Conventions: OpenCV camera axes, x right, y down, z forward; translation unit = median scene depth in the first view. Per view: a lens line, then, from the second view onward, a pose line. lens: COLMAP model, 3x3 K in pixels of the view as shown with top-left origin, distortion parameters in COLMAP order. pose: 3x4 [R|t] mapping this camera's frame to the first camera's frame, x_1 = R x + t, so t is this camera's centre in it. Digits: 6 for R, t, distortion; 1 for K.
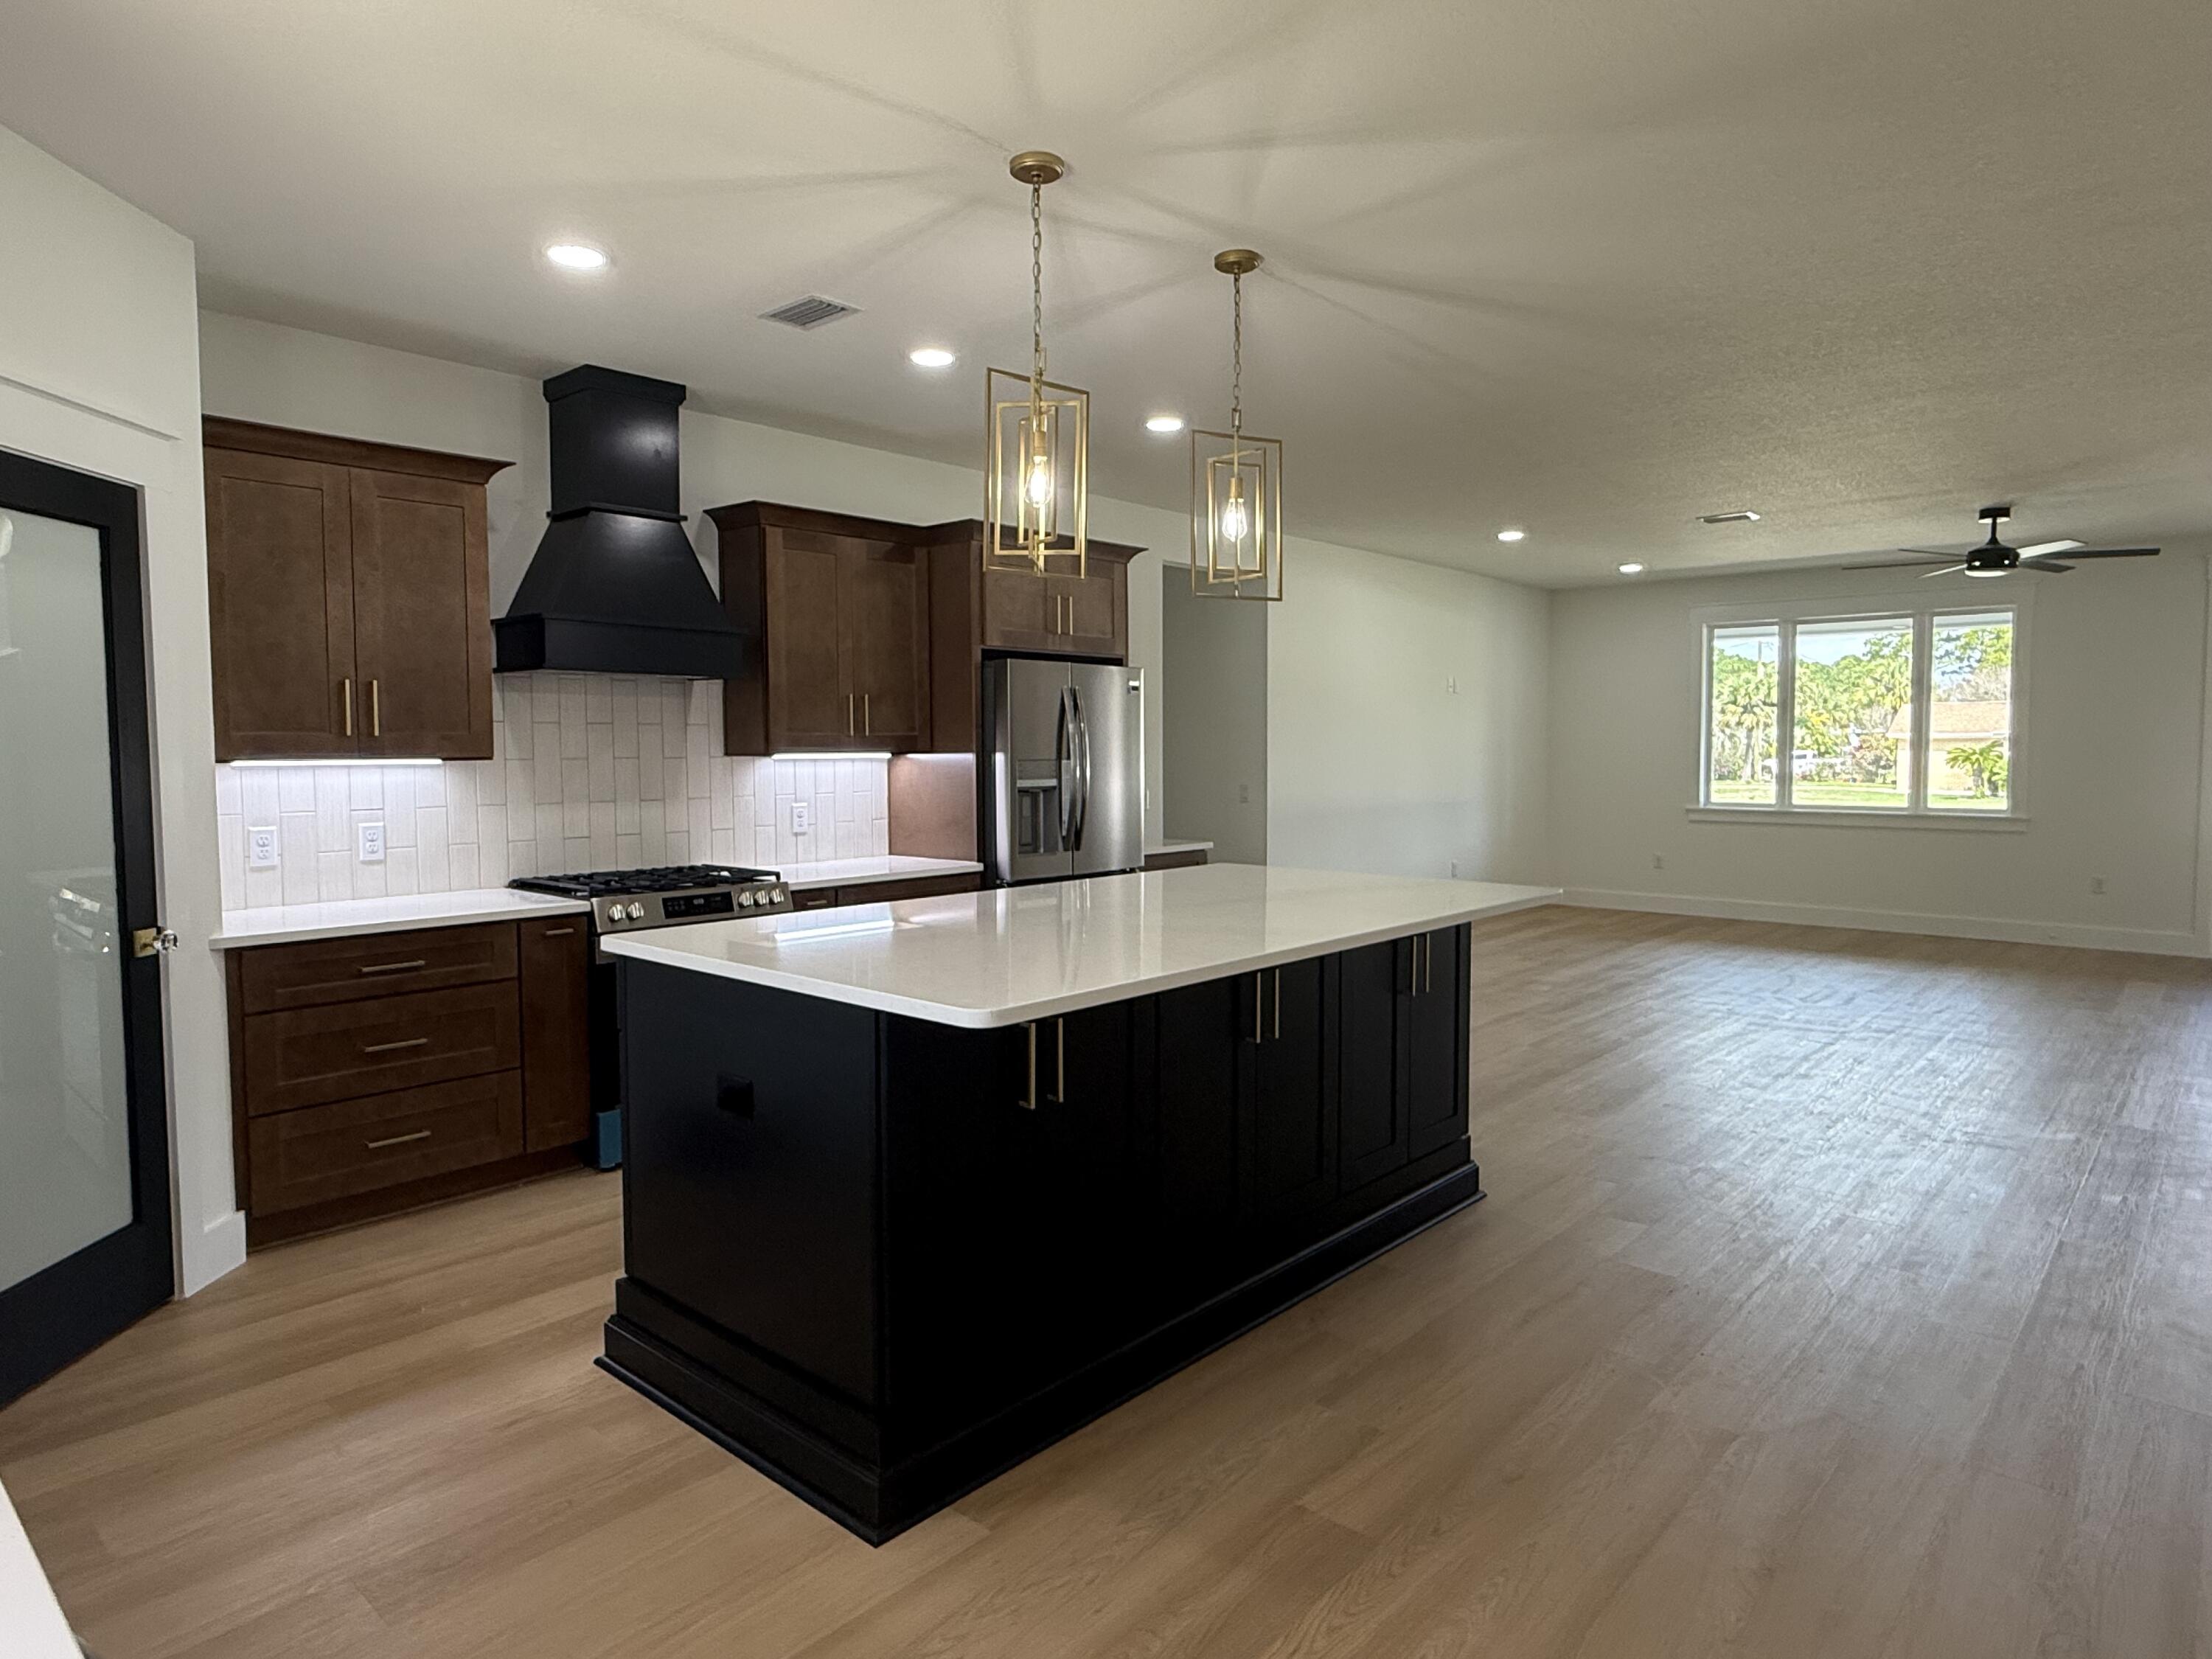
lens RADIAL K [[1319.3, 0, 1109.5], [0, 1319.3, 813.3], [0, 0, 1]] dist [-0.004694, -0.004485]
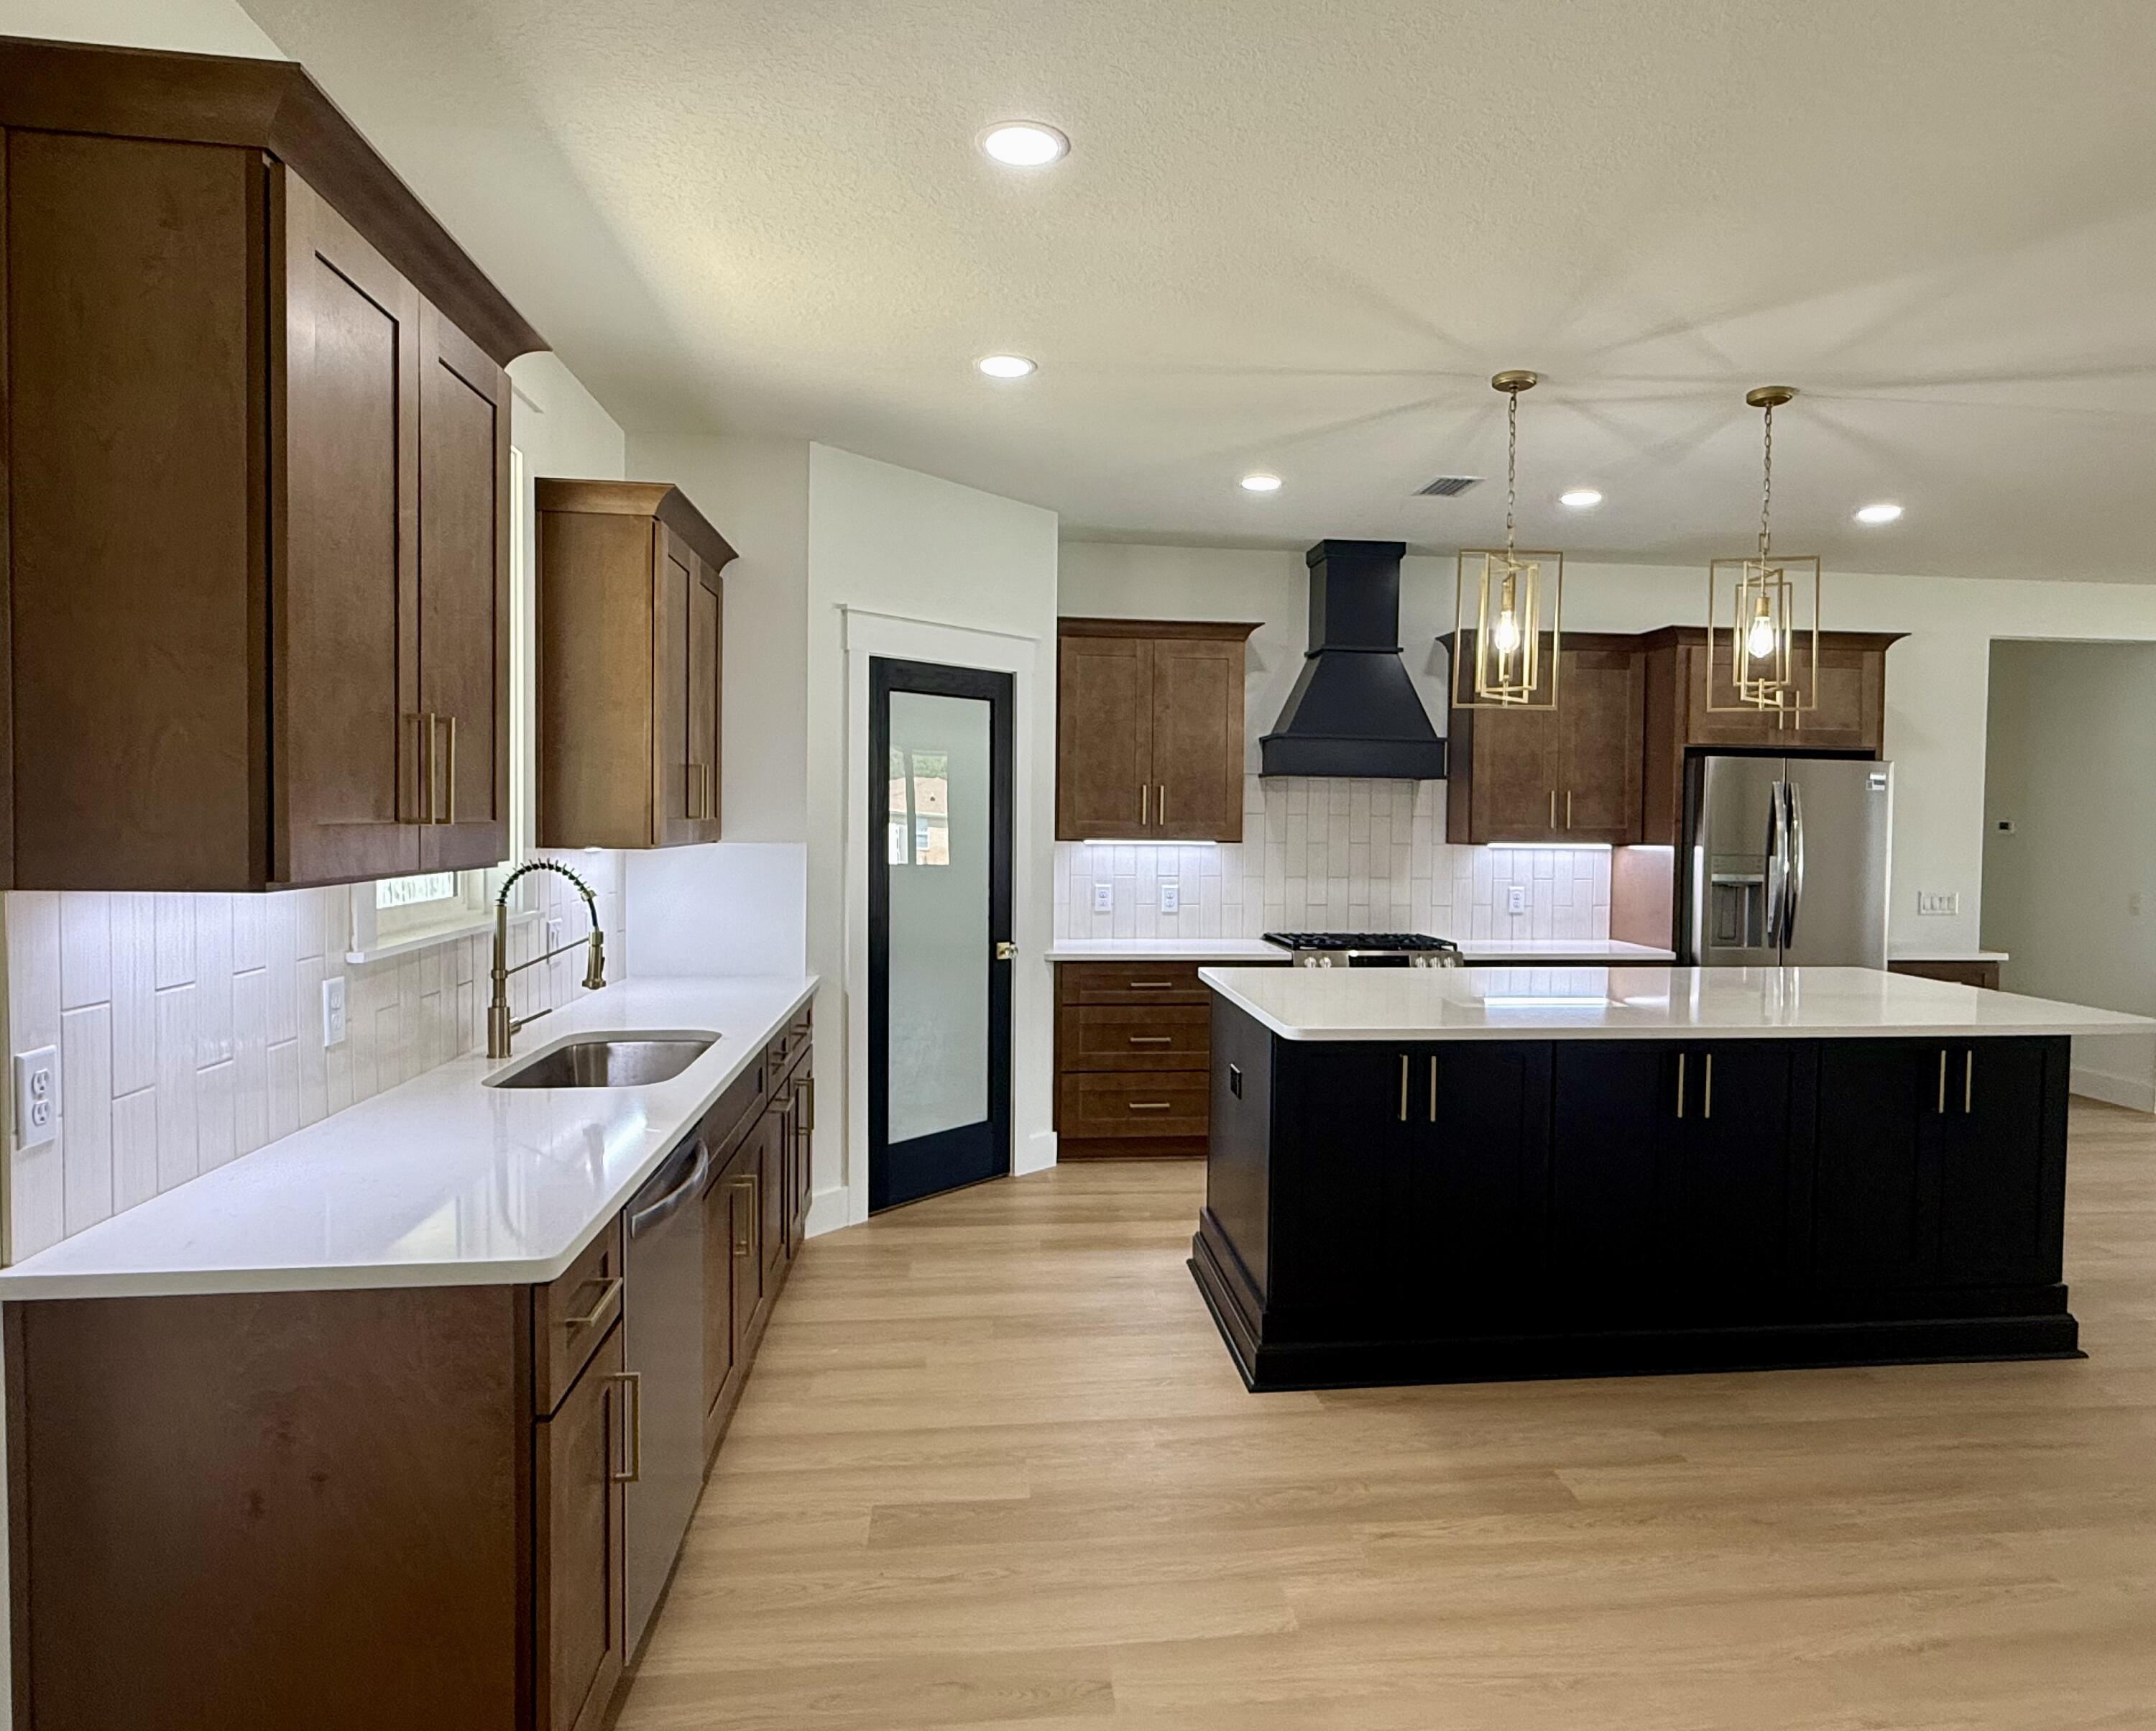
lens RADIAL K [[1344.2, 0, 1101.1], [0, 1344.2, 870.1], [0, 0, 1]] dist [-0.019176, -0.000836]
pose [[0.744504, 0.039257, -0.666462, 0.360347], [-0.050152, 0.998738, 0.002804, -0.009778], [0.665731, 0.031337, 0.745533, -0.128504]]
